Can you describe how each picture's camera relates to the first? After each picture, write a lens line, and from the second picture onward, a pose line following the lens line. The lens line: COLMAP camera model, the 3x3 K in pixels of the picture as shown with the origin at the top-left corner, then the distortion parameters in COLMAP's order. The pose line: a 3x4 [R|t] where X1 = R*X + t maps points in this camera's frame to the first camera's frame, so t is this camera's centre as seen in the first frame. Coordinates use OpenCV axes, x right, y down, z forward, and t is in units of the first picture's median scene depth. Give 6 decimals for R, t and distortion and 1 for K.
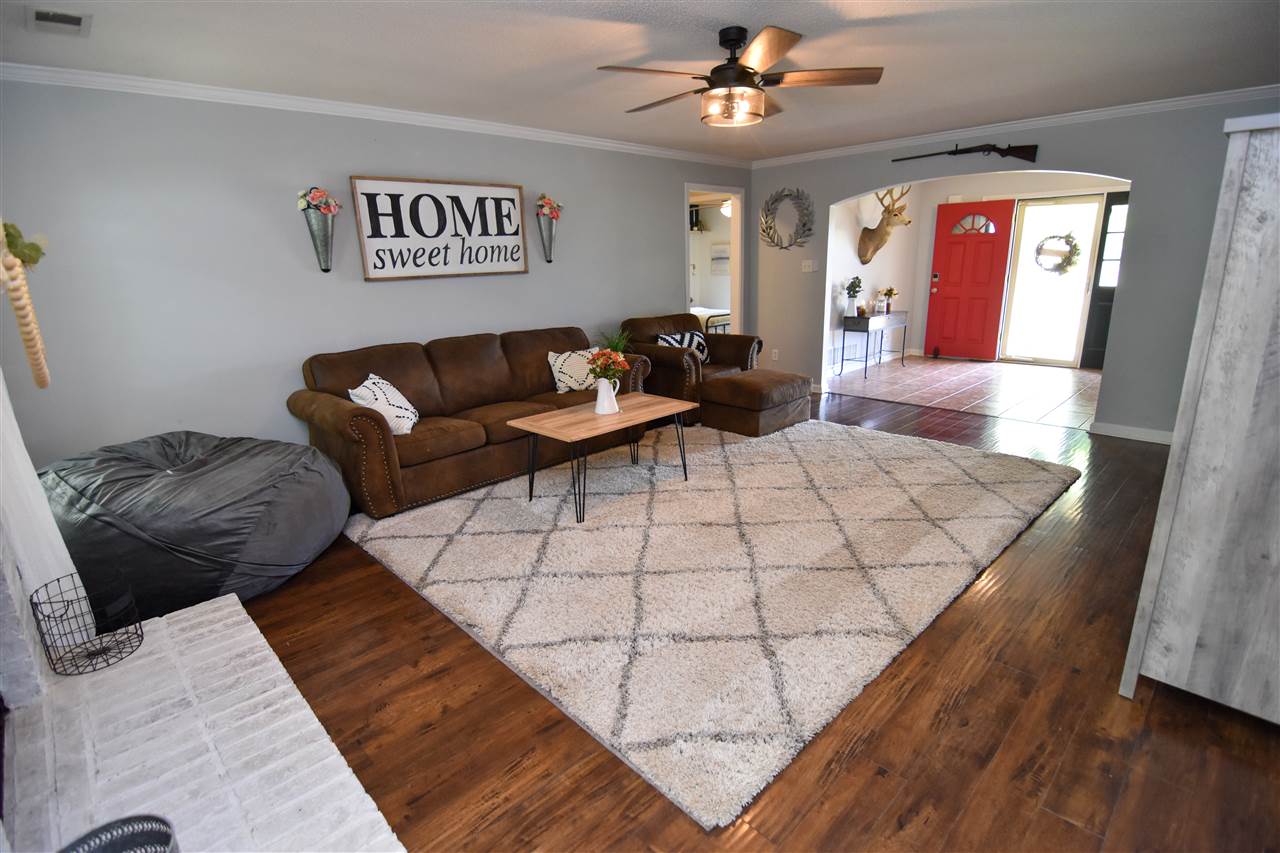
lens RADIAL K [[617.8, 0, 640.8], [0, 617.8, 427.2], [0, 0, 1]] dist [-0.014717, -0.004142]
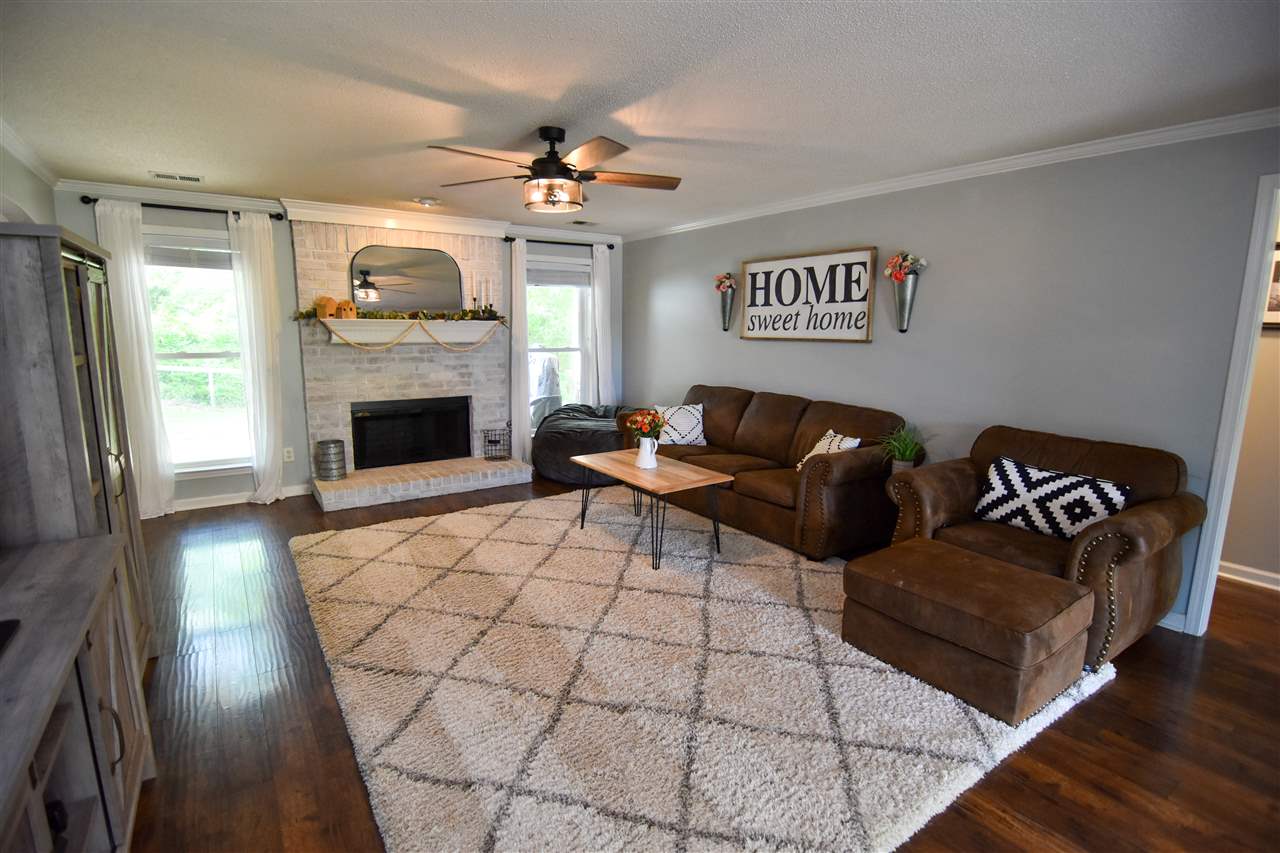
lens RADIAL K [[617.8, 0, 635.7], [0, 617.8, 428.6], [0, 0, 1]] dist [-0.014717, -0.004142]
pose [[-0.178387, 0.198491, -0.963732, 0.777343], [-0.250011, 0.938155, 0.239501, -0.271765], [0.951668, 0.283667, -0.117730, 0.850981]]
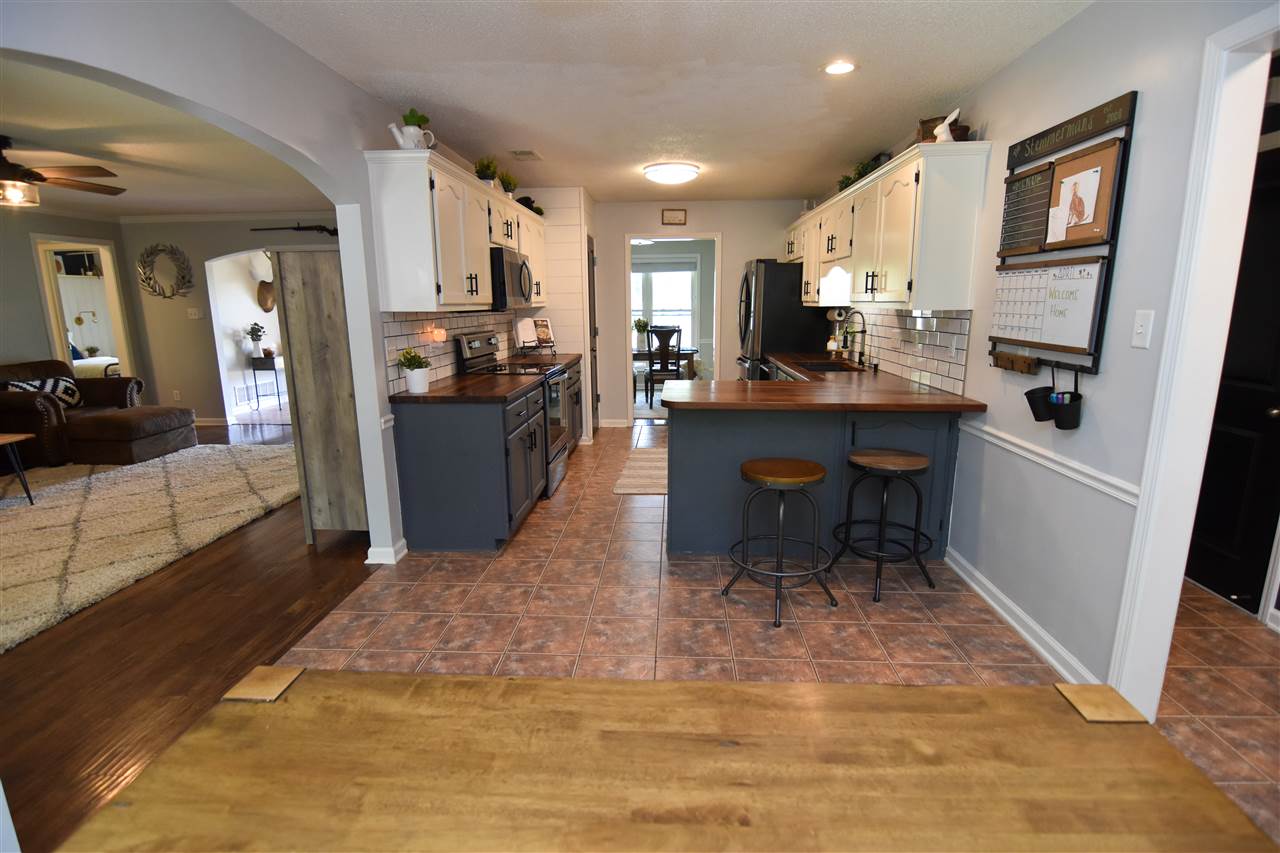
lens RADIAL K [[617.8, 0, 639.1], [0, 617.8, 426.3], [0, 0, 1]] dist [-0.014717, -0.004142]
pose [[0.733704, -0.112022, 0.670171, 0.135485], [0.161906, 0.986729, -0.012319, 0.116393], [-0.659897, 0.117543, 0.742105, -0.457313]]
